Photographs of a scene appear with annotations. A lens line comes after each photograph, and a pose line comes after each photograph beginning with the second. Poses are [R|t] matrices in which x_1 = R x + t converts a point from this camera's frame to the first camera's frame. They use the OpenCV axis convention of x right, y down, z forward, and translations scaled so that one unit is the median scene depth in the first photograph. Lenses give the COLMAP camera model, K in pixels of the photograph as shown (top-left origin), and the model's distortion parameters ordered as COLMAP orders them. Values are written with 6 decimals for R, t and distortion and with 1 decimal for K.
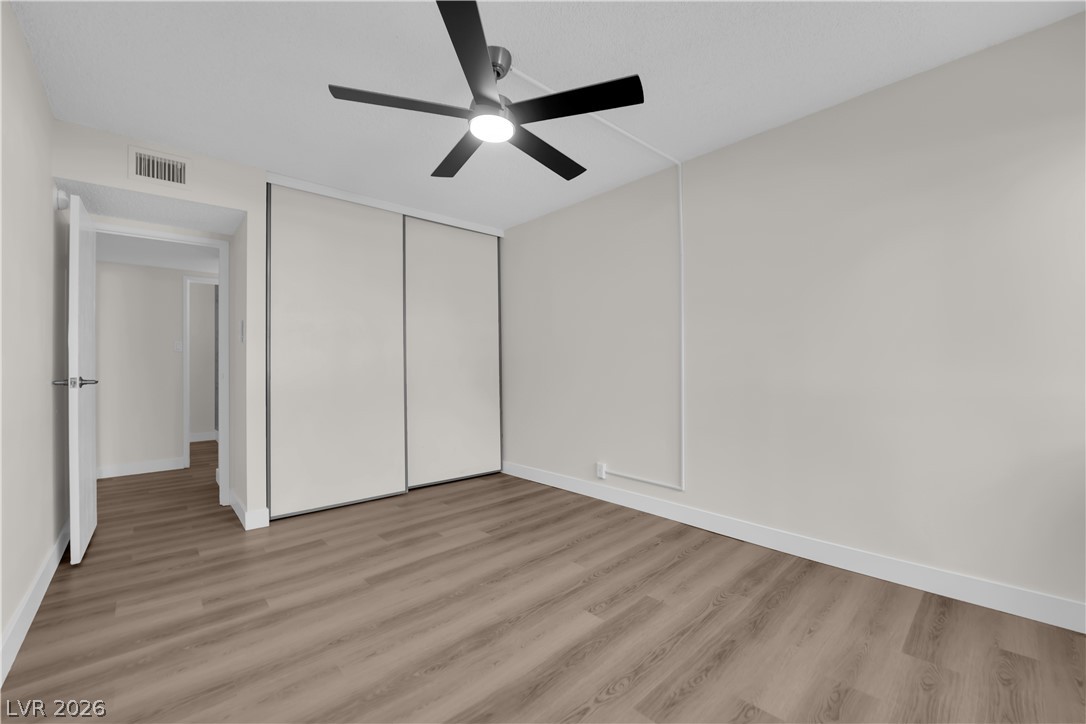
lens RADIAL K [[437.0, 0, 543.0], [0, 437.0, 362.0], [0, 0, 1]] dist [-0.014822, -0.000737]
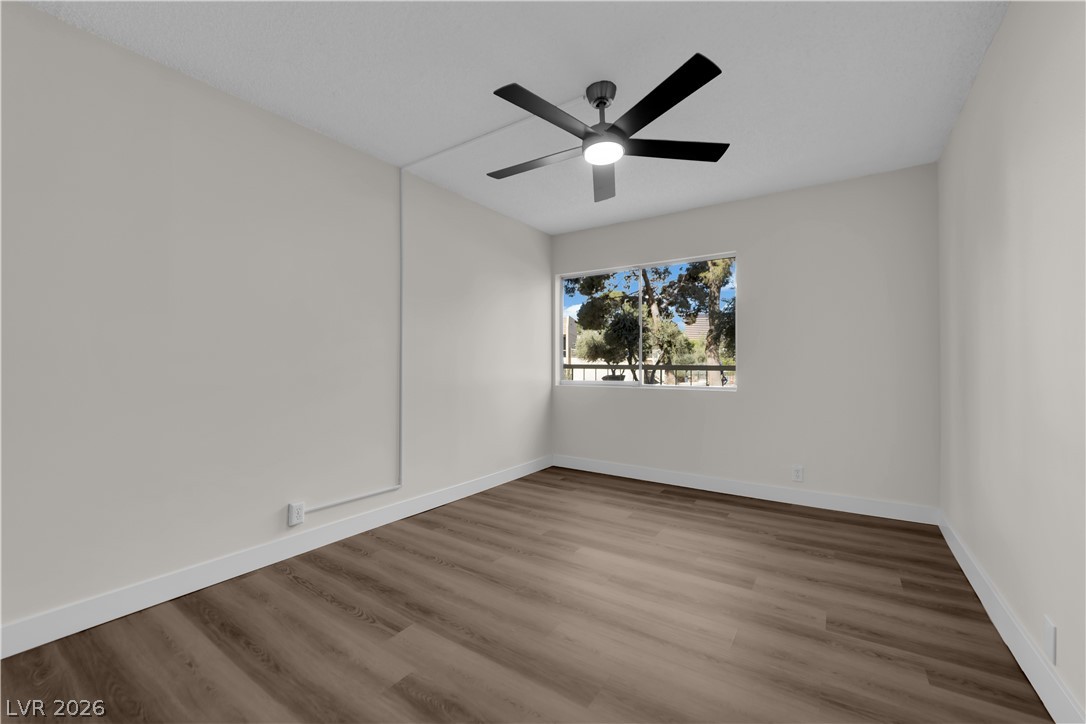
lens RADIAL K [[437.0, 0, 543.0], [0, 437.0, 362.0], [0, 0, 1]] dist [-0.014822, -0.000737]
pose [[-0.223427, 0.012730, 0.974637, -0.814115], [-0.001258, 0.999910, -0.013349, 0.014432], [-0.974720, -0.004209, -0.223391, 0.972928]]
